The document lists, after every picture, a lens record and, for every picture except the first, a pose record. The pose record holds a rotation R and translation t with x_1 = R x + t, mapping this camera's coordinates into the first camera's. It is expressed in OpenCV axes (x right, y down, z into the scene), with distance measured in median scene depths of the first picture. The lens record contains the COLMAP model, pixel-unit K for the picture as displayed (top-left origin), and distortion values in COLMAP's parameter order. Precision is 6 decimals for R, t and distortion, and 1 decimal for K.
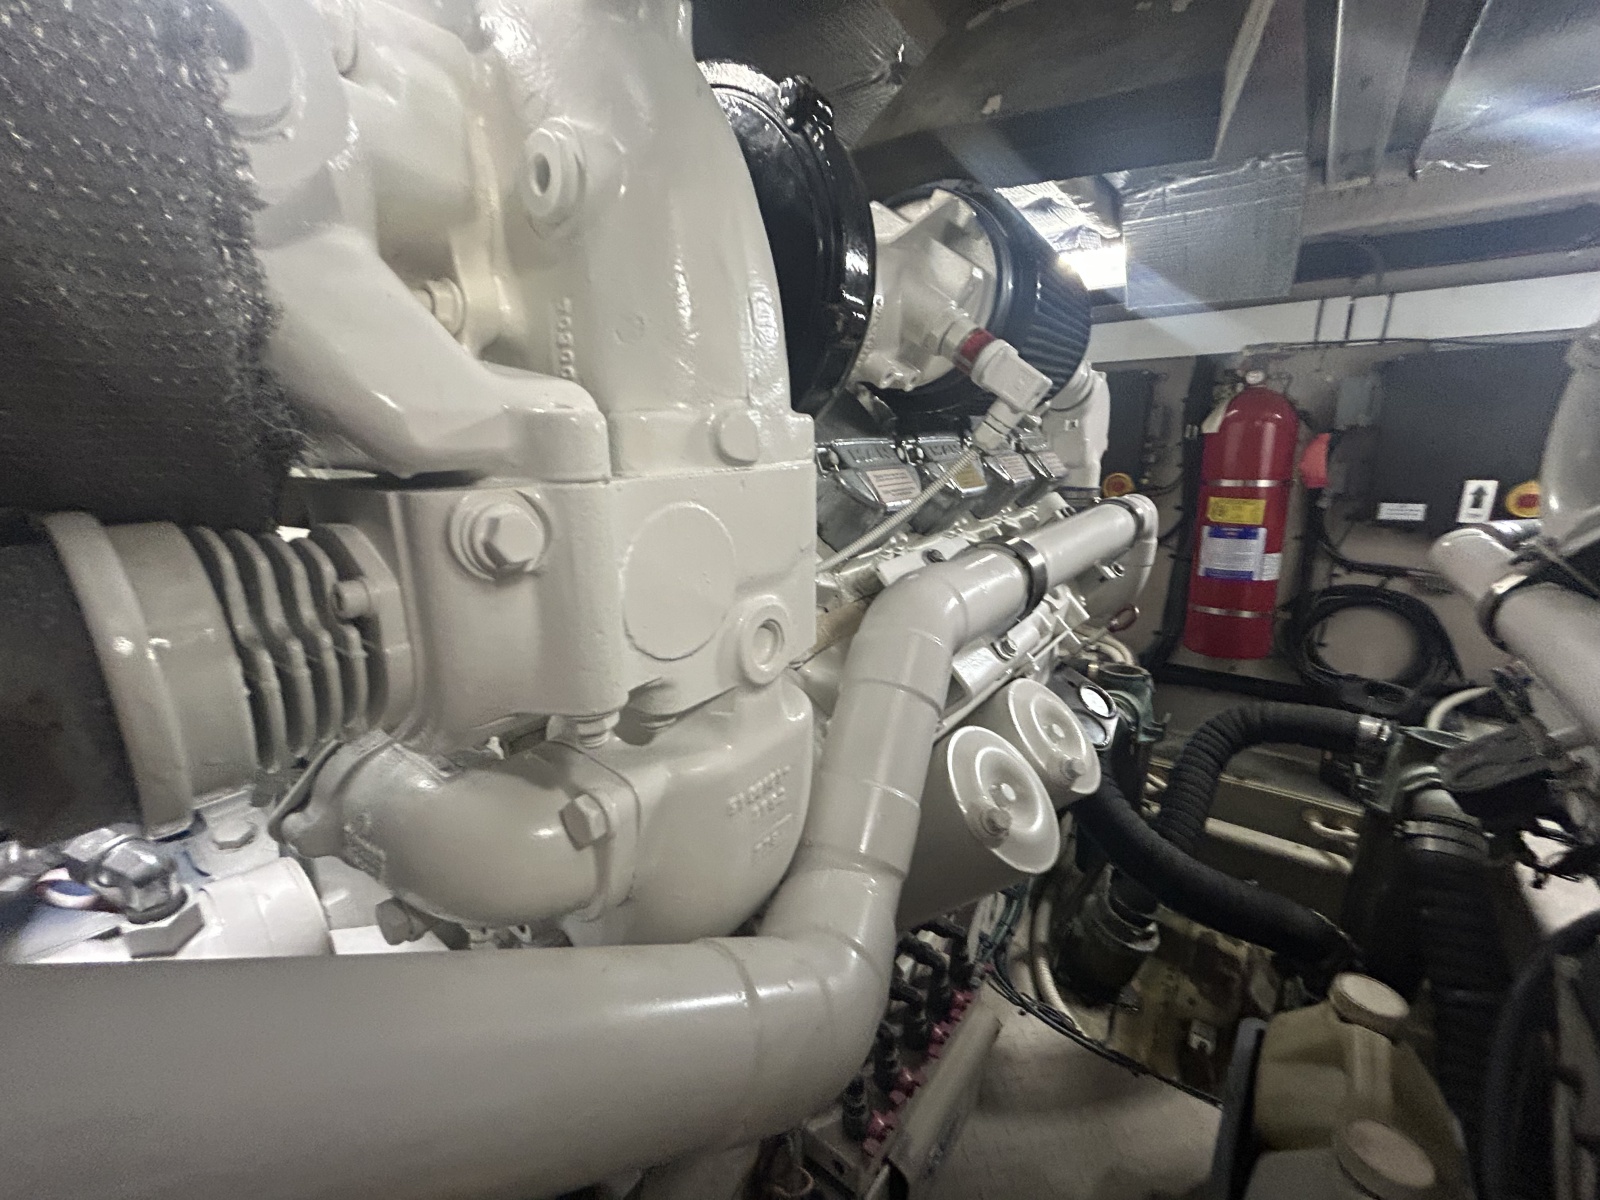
lens RADIAL K [[650.1, 0, 800.0], [0, 650.1, 600.0], [0, 0, 1]] dist [0.013712, 0.000243]
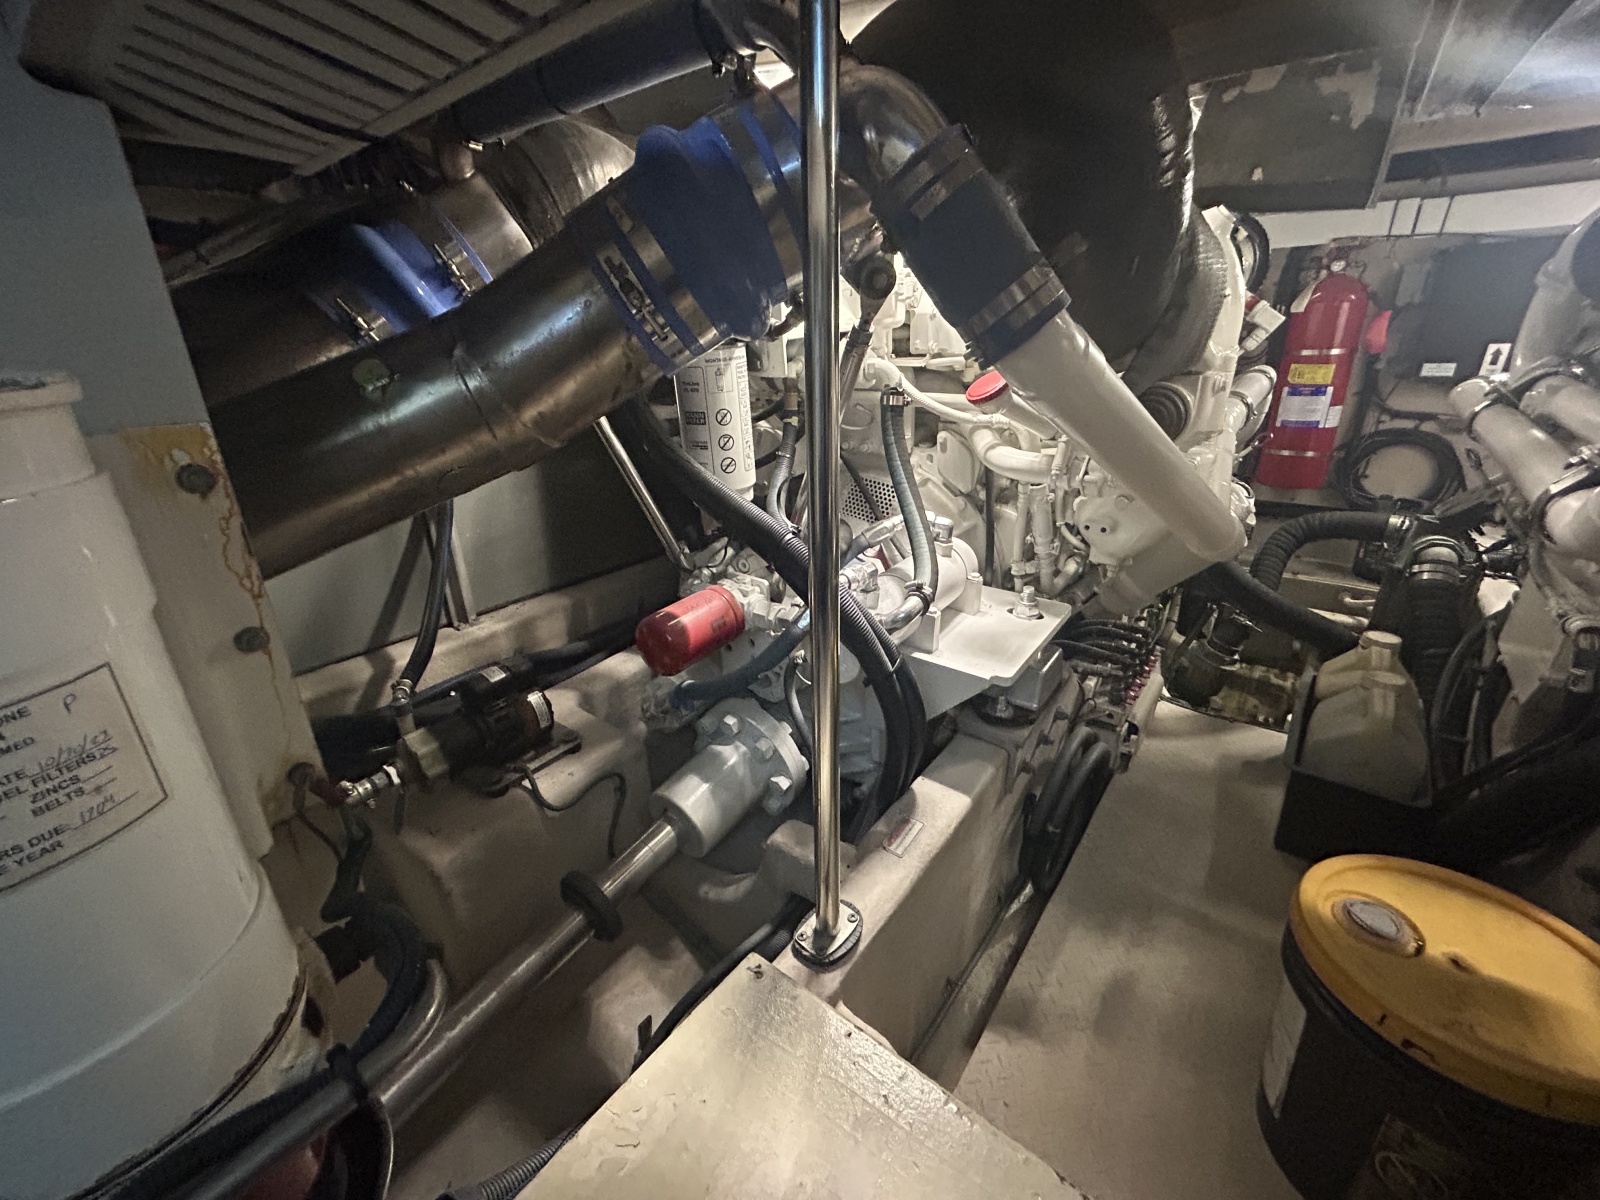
lens RADIAL K [[643.7, 0, 800.0], [0, 643.7, 600.0], [0, 0, 1]] dist [0.002794, 0.000364]
pose [[0.999057, -0.032061, -0.029291, -0.357001], [0.036674, 0.984118, 0.173685, 0.050732], [0.023257, -0.174595, 0.984366, -0.402829]]
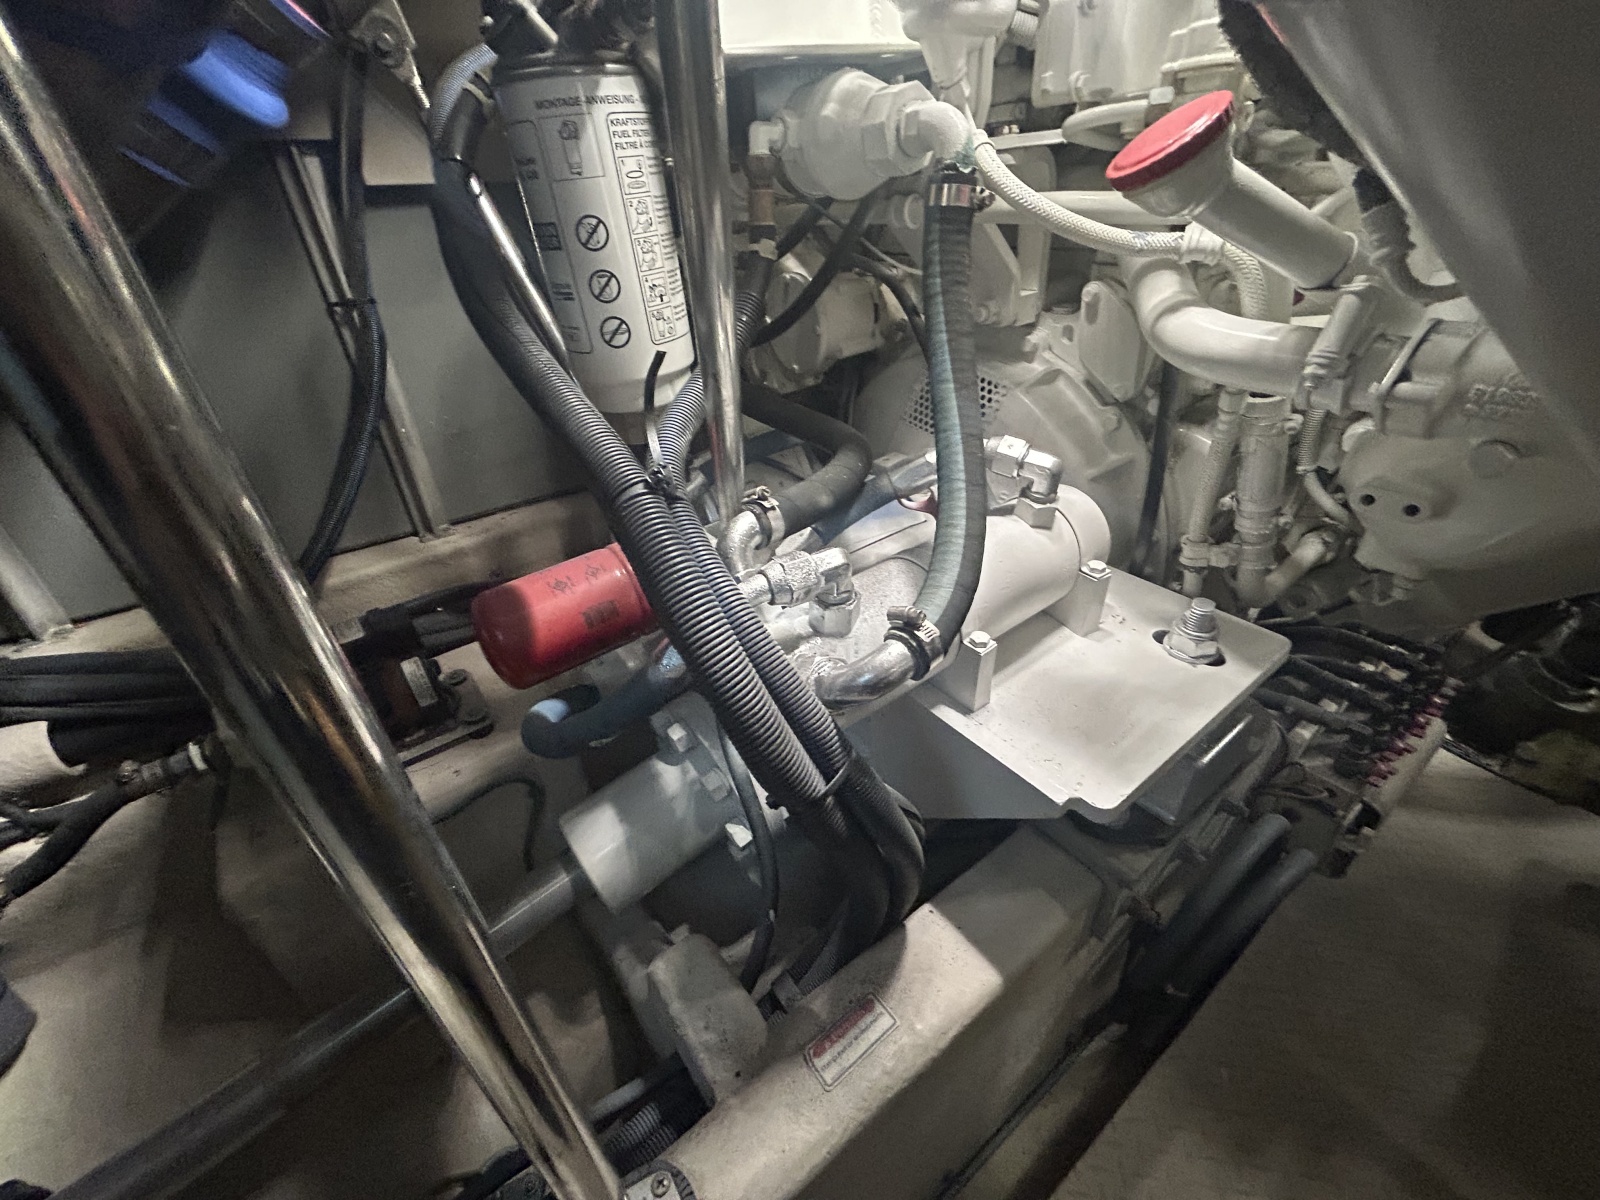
lens RADIAL K [[643.7, 0, 800.0], [0, 643.7, 600.0], [0, 0, 1]] dist [0.002794, 0.000364]
pose [[0.954869, 0.101080, -0.279298, -0.251099], [-0.001102, 0.941513, 0.336974, 0.046582], [0.297024, -0.321459, 0.899133, -0.116434]]
